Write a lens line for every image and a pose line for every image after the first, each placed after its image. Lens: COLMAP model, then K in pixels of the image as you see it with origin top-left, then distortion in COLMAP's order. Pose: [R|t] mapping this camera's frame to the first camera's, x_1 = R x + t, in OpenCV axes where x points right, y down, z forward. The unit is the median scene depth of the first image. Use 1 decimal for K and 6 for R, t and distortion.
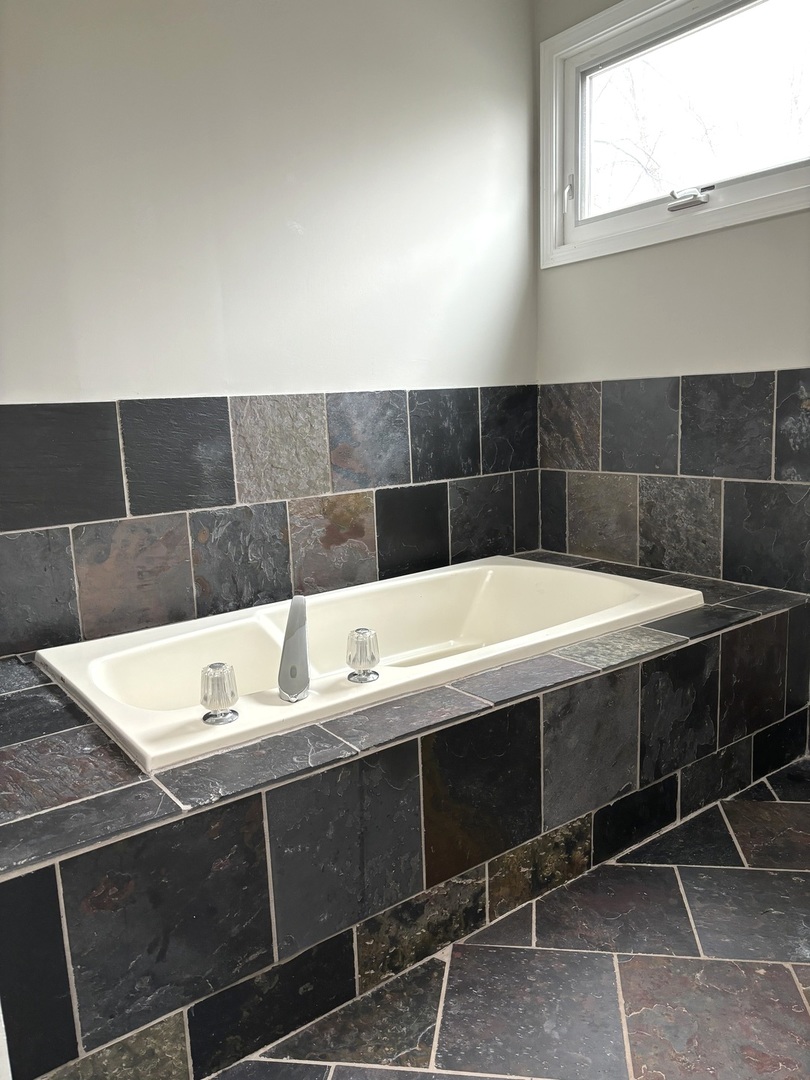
lens RADIAL K [[820.5, 0, 407.3], [0, 820.5, 543.4], [0, 0, 1]] dist [0.033344, -0.035533]
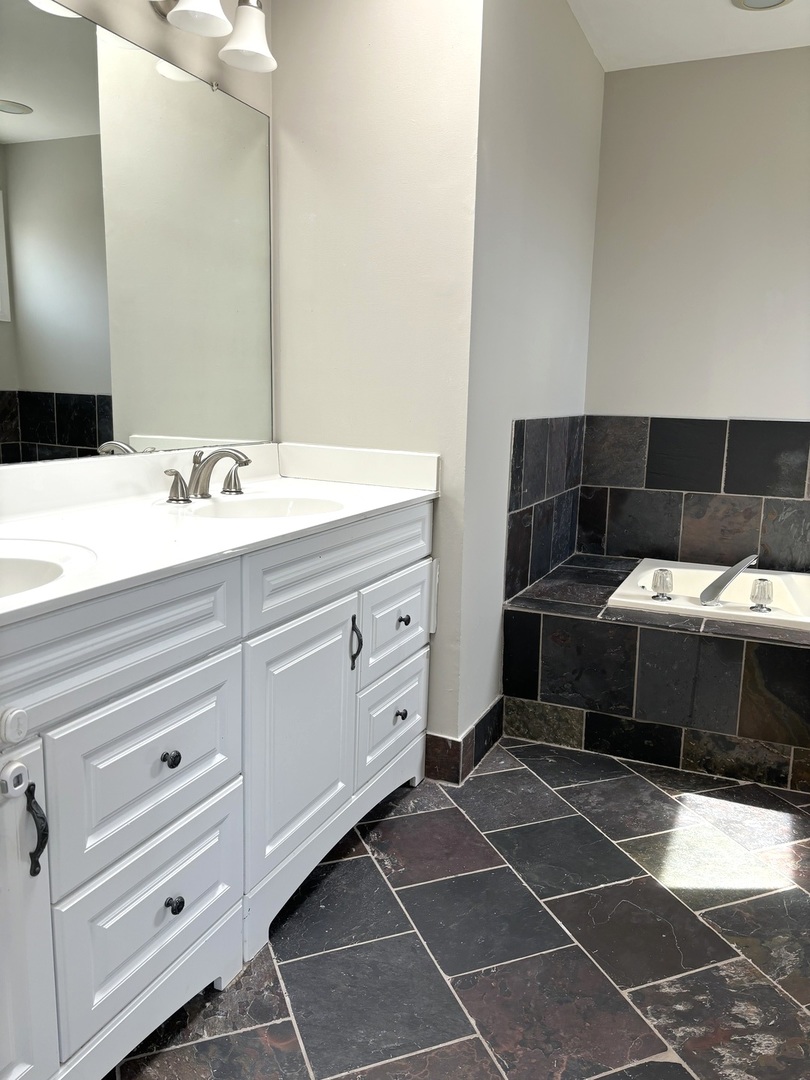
lens RADIAL K [[820.5, 0, 404.9], [0, 820.5, 538.4], [0, 0, 1]] dist [0.033344, -0.035533]
pose [[0.492605, 0.205567, -0.845626, 0.997017], [-0.193232, 0.973281, 0.124035, -0.037001], [0.848529, 0.102302, 0.519165, -0.449748]]
